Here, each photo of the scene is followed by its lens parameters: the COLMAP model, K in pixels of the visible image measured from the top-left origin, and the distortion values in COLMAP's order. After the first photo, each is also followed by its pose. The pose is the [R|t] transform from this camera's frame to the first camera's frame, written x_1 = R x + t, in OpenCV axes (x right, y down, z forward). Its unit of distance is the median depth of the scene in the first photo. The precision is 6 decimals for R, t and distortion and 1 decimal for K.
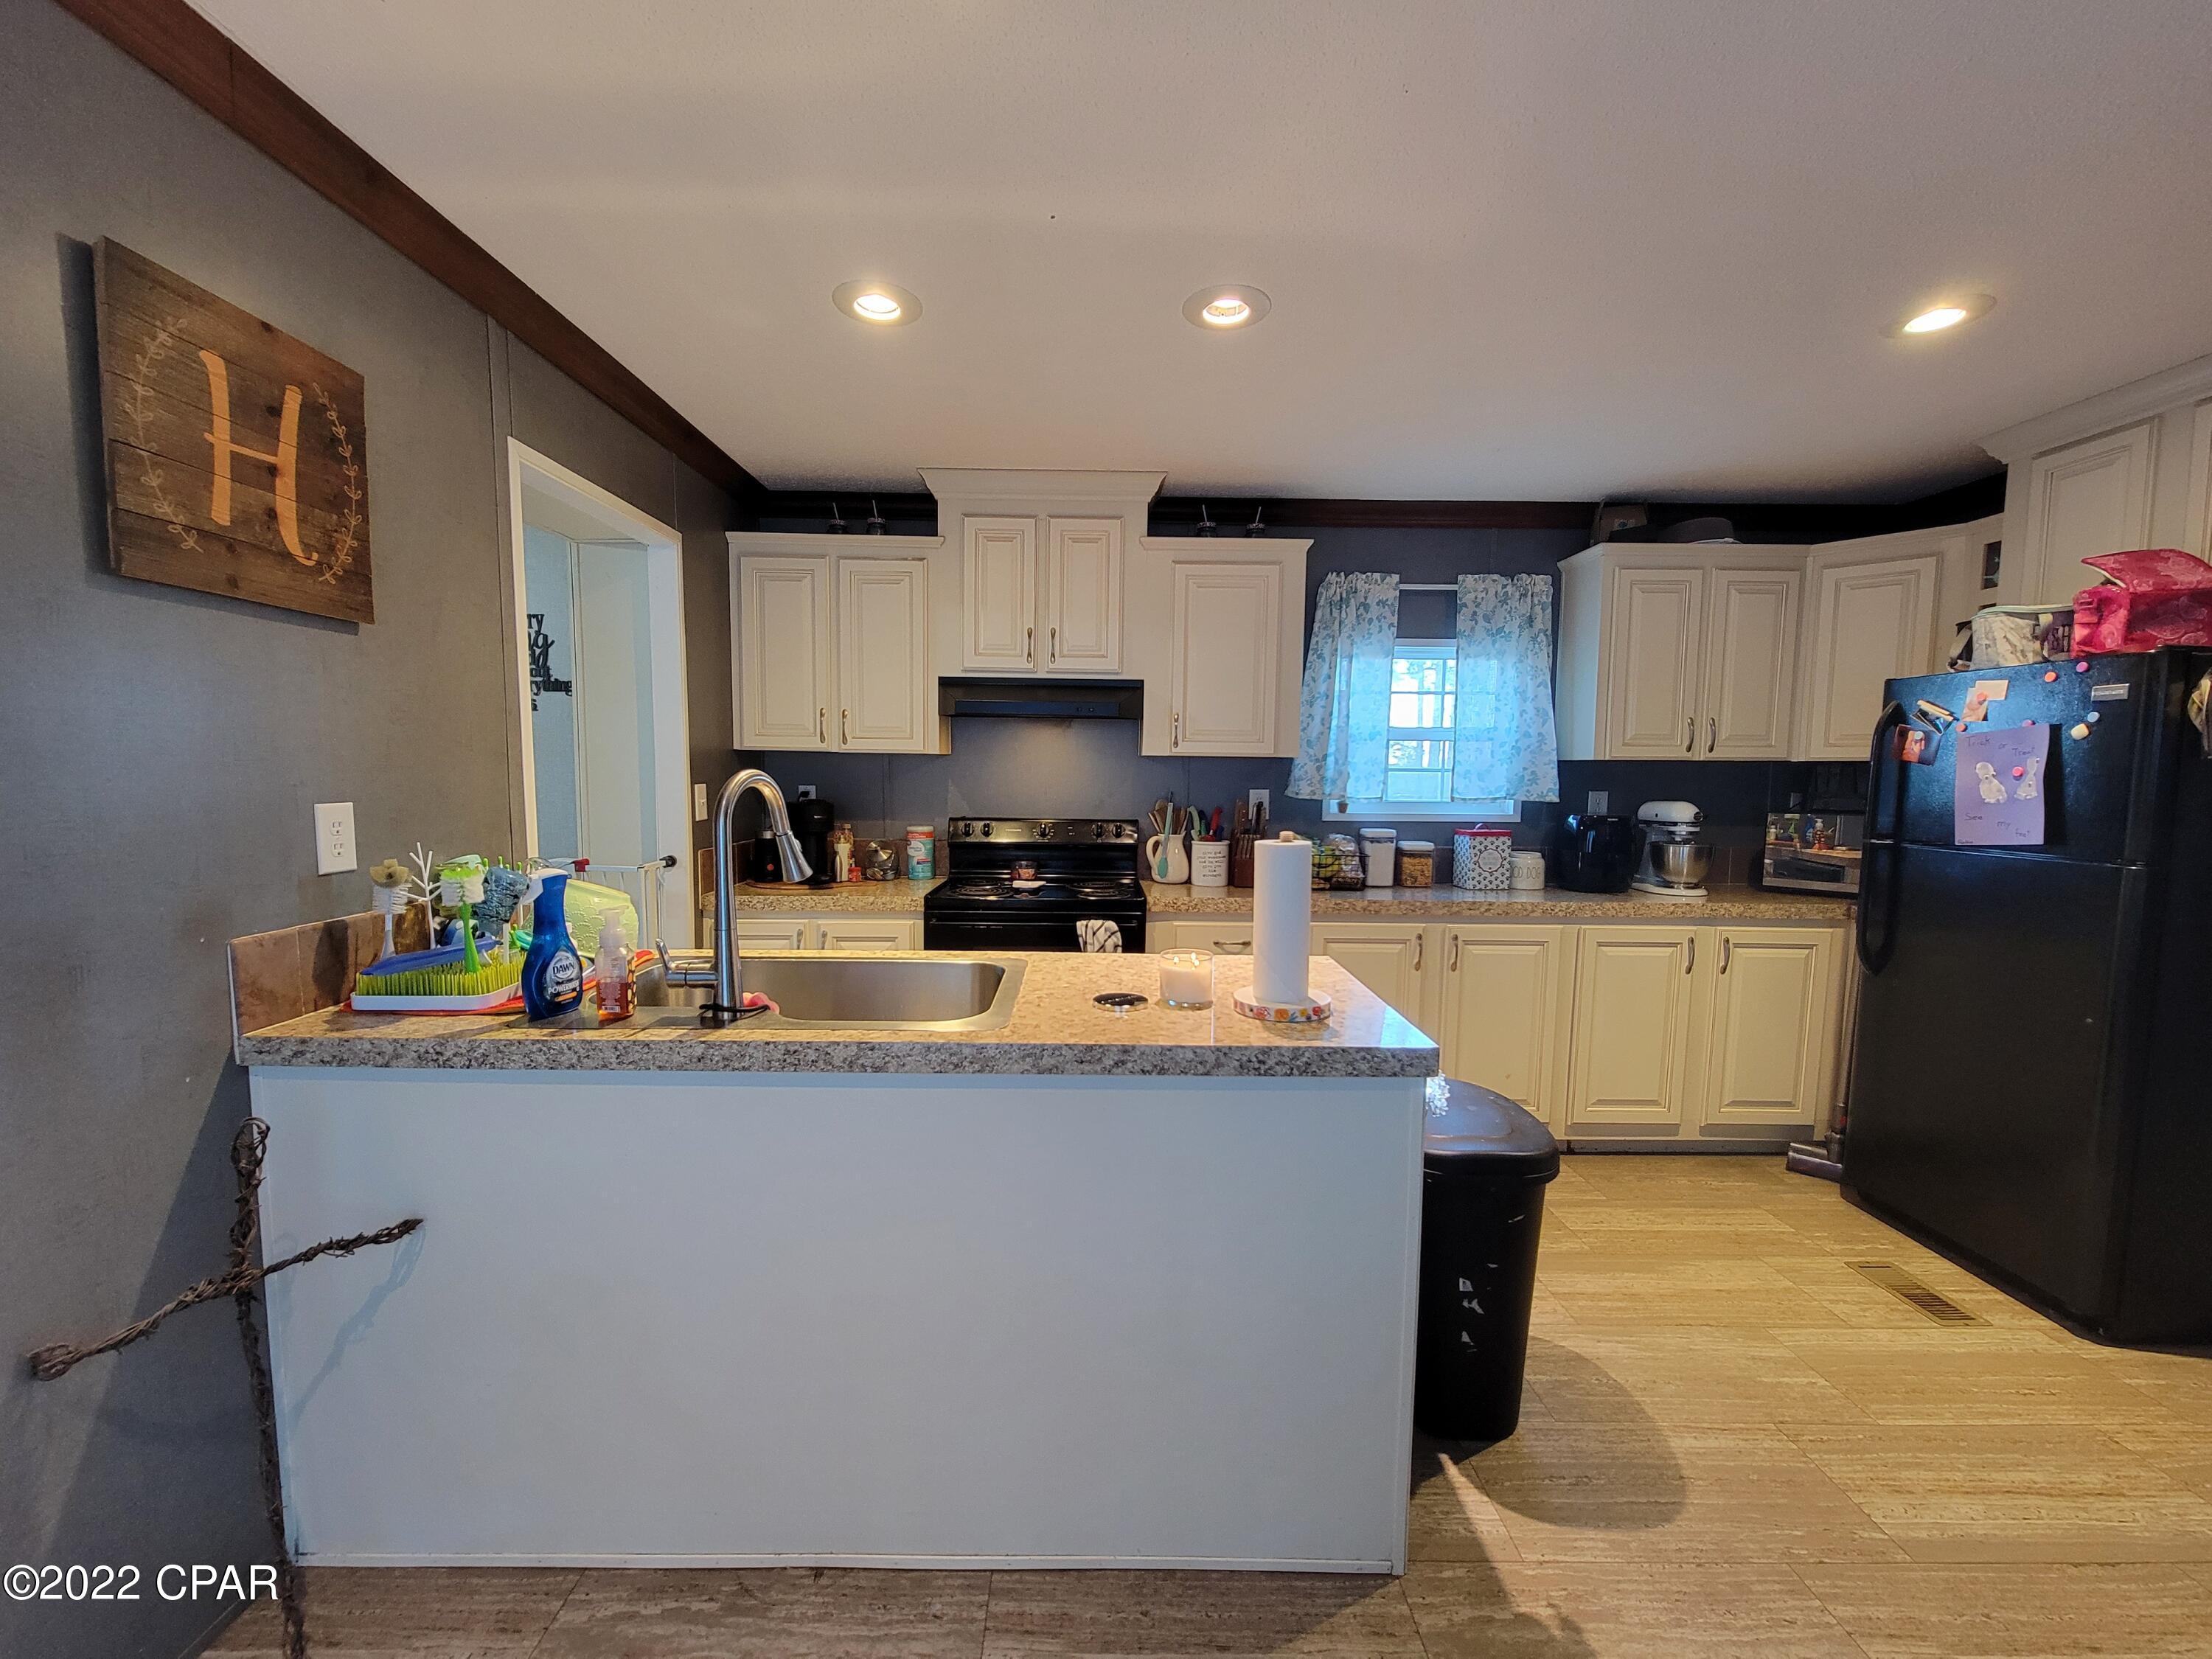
lens RADIAL K [[884.3, 0, 1114.7], [0, 884.3, 834.2], [0, 0, 1]] dist [-0.003263, 0.000004]
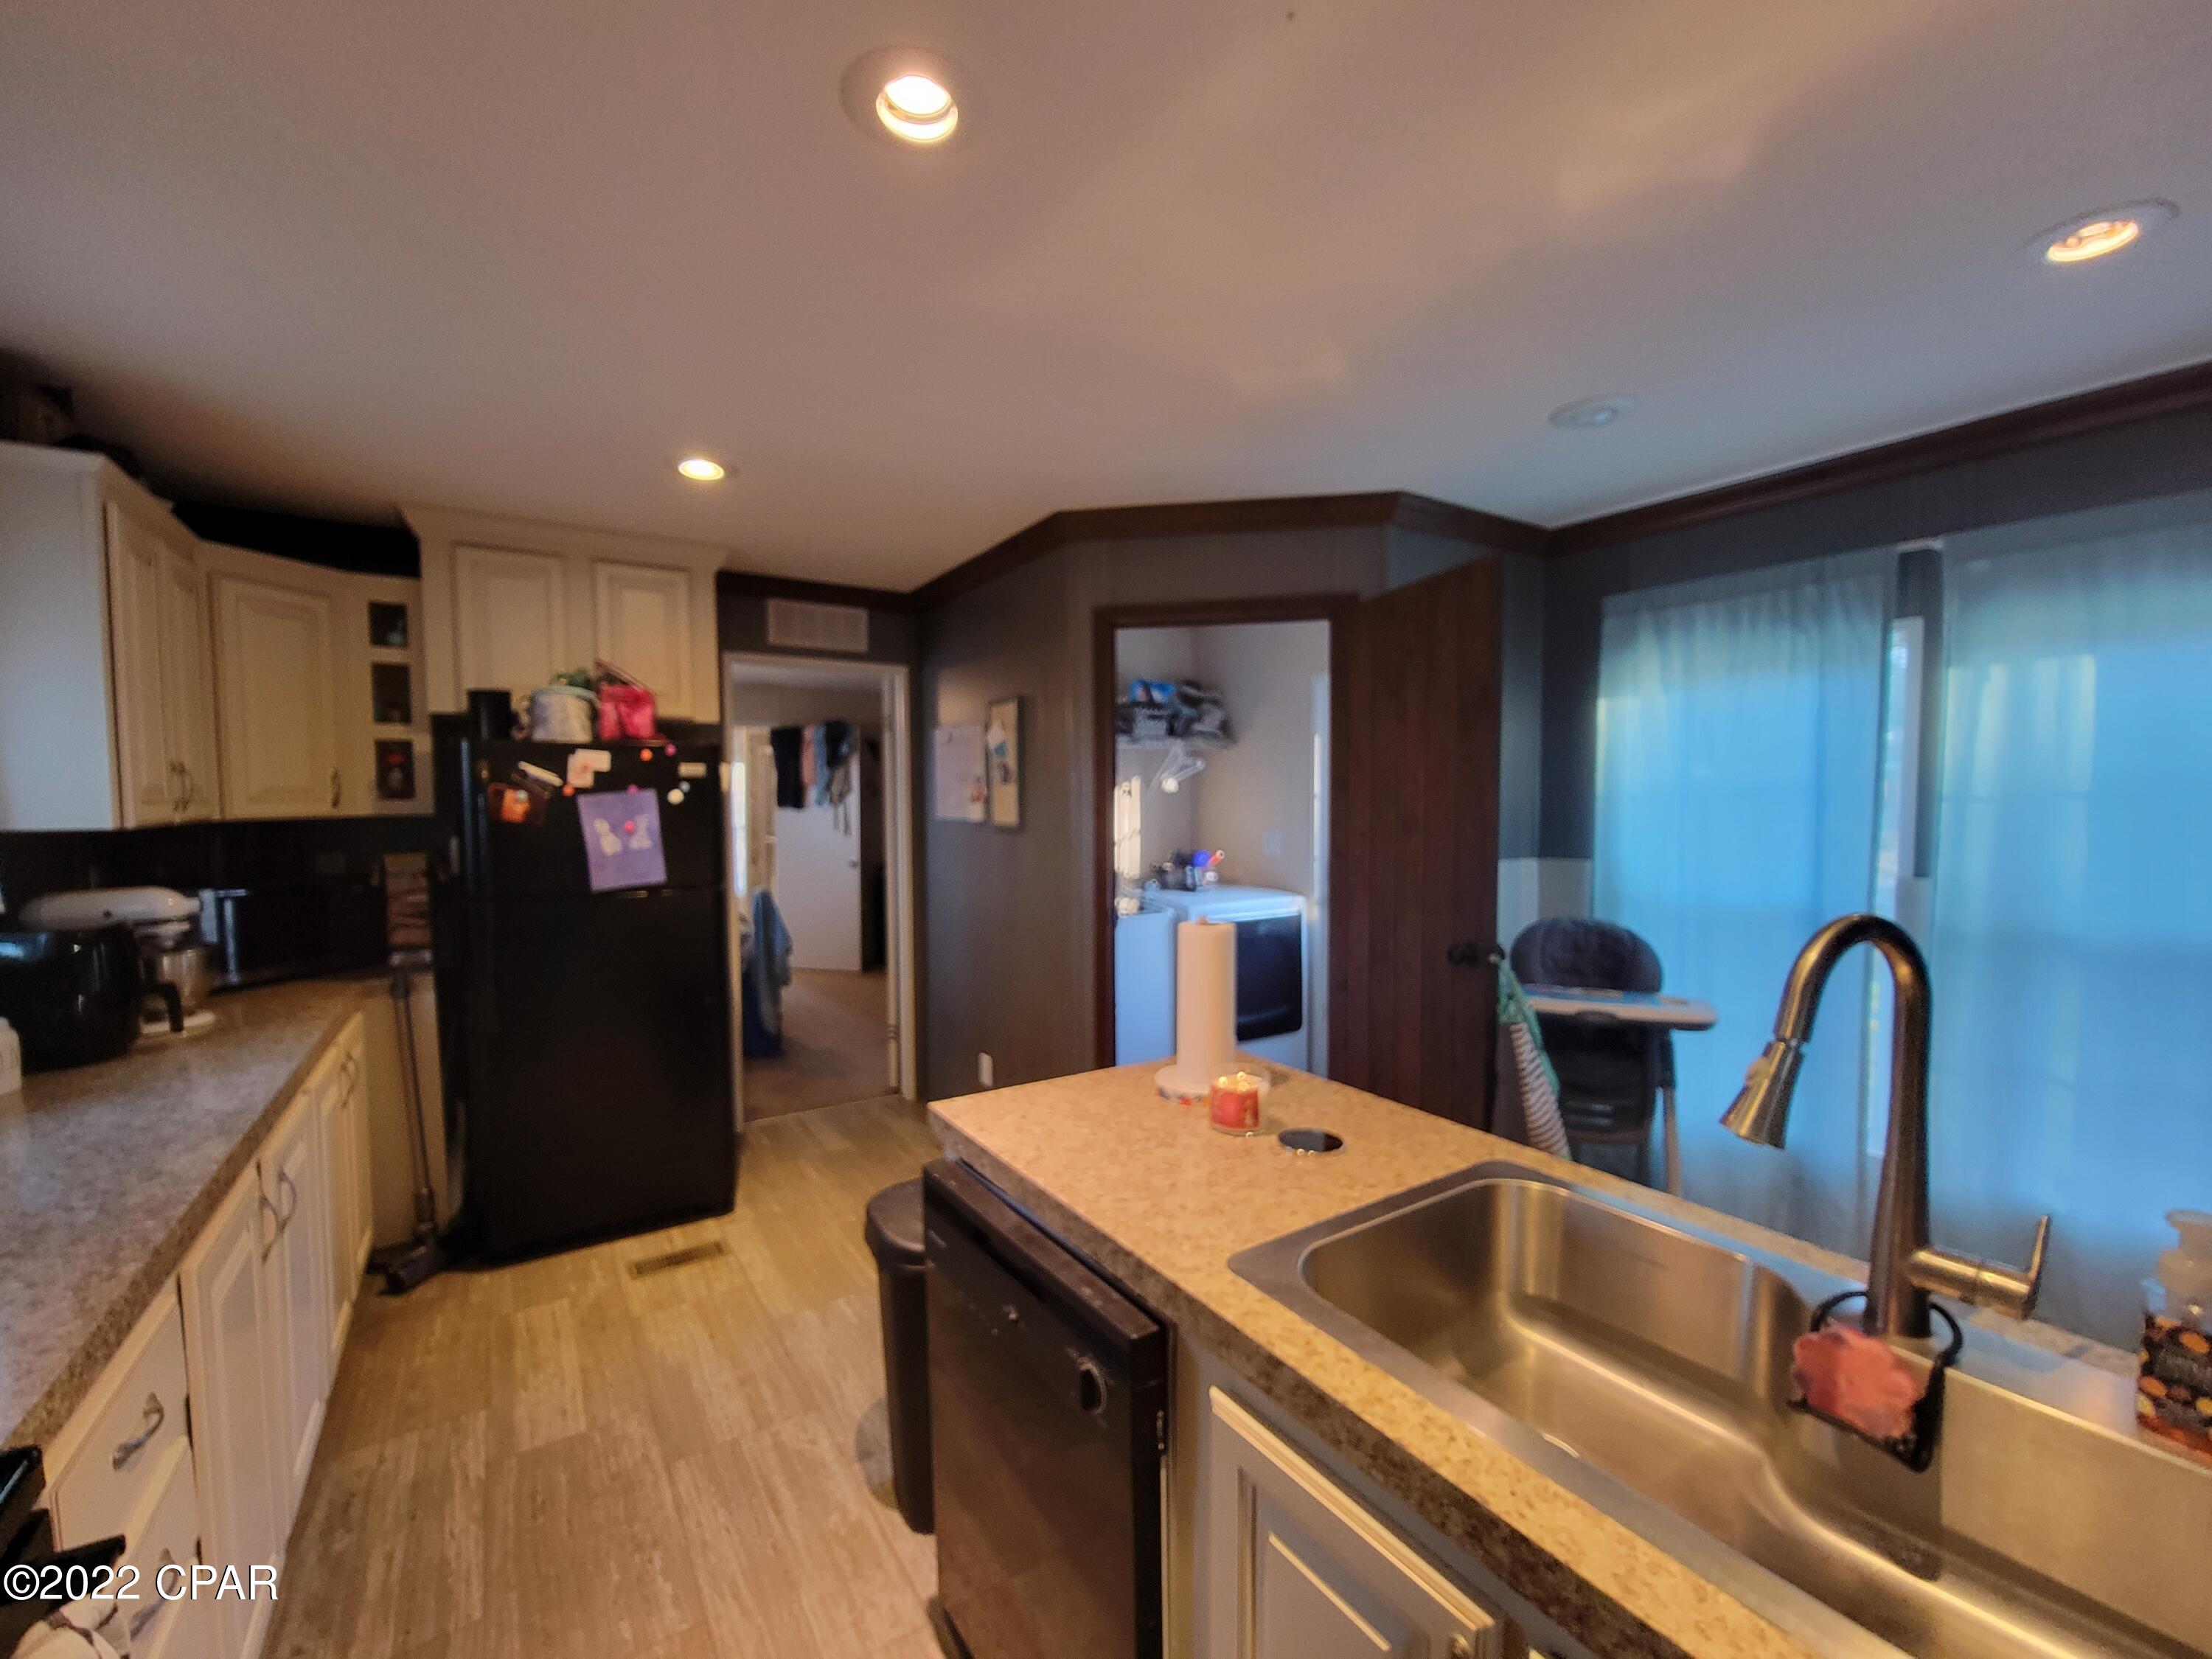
lens RADIAL K [[884.3, 0, 1097.4], [0, 884.3, 843.8], [0, 0, 1]] dist [-0.003263, 0.000004]
pose [[-0.527495, -0.050617, 0.848049, -0.278394], [0.066712, 0.992673, 0.100745, -0.090650], [-0.846935, 0.109717, -0.520253, 0.761441]]
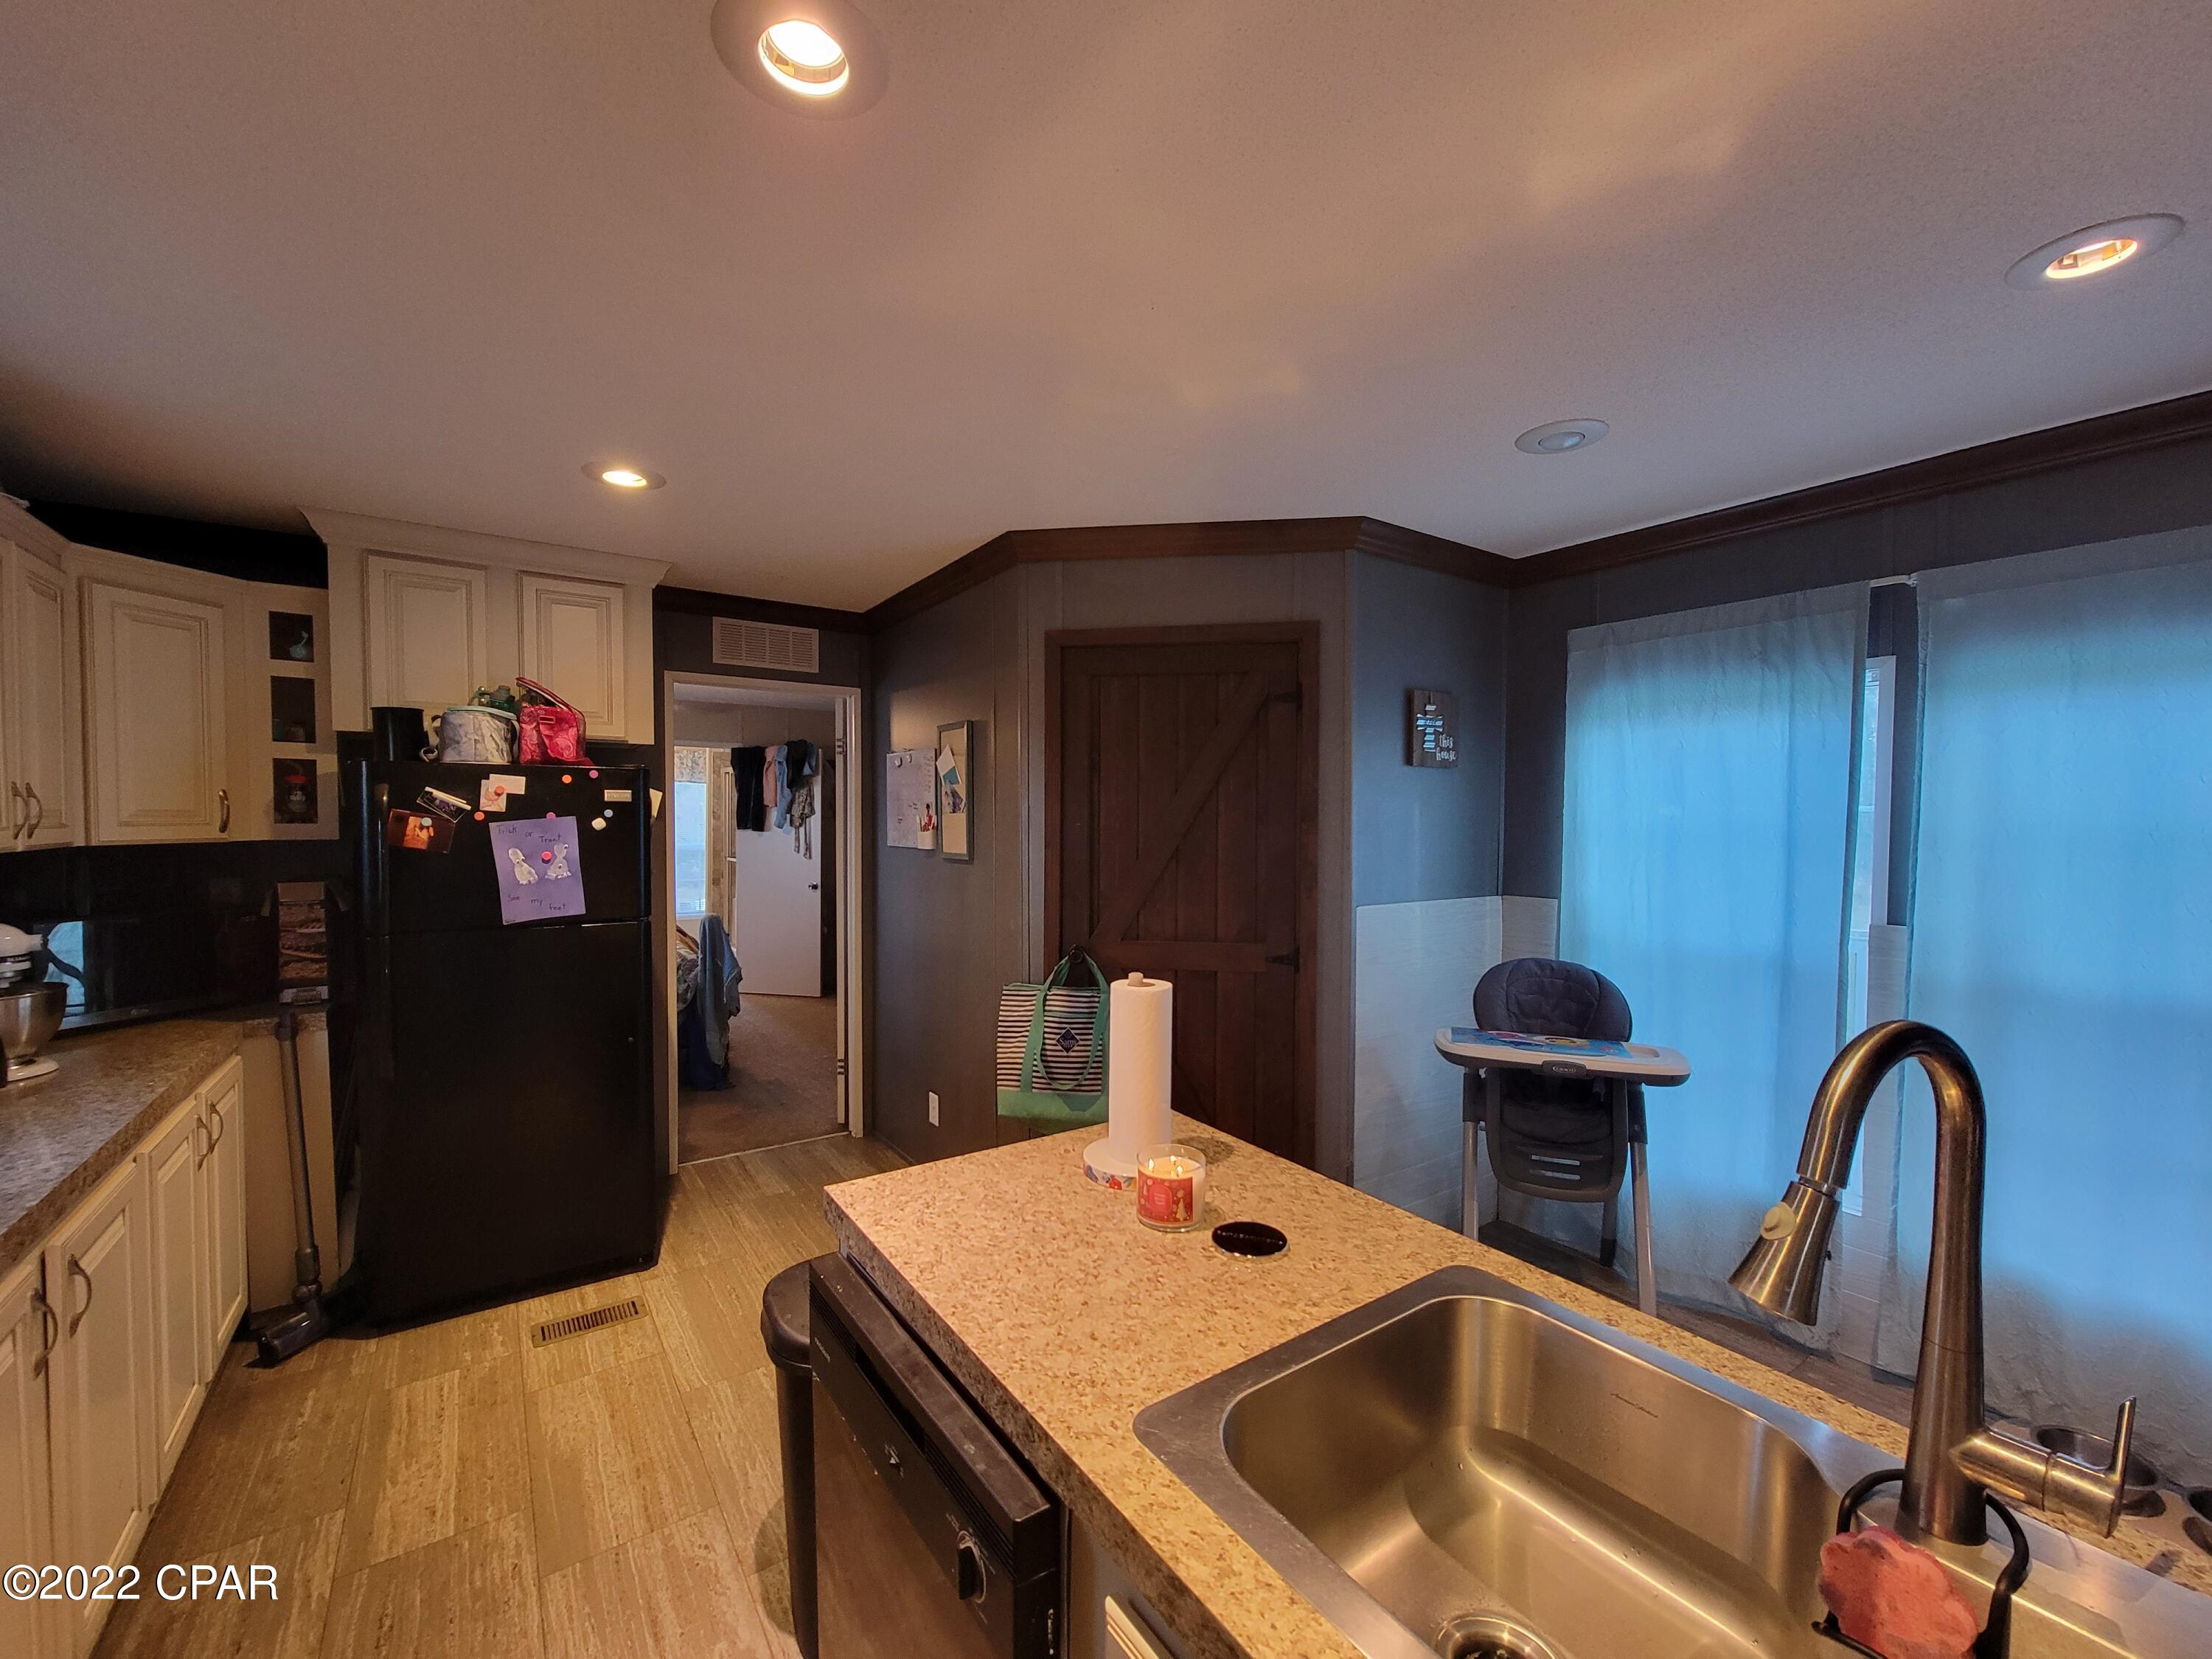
lens RADIAL K [[884.3, 0, 1087.5], [0, 884.3, 843.5], [0, 0, 1]] dist [-0.003263, 0.000004]
pose [[-0.544760, -0.035009, 0.837861, -0.251472], [0.053682, 0.995623, 0.076504, -0.096925], [-0.836872, 0.086654, -0.540496, 0.718401]]
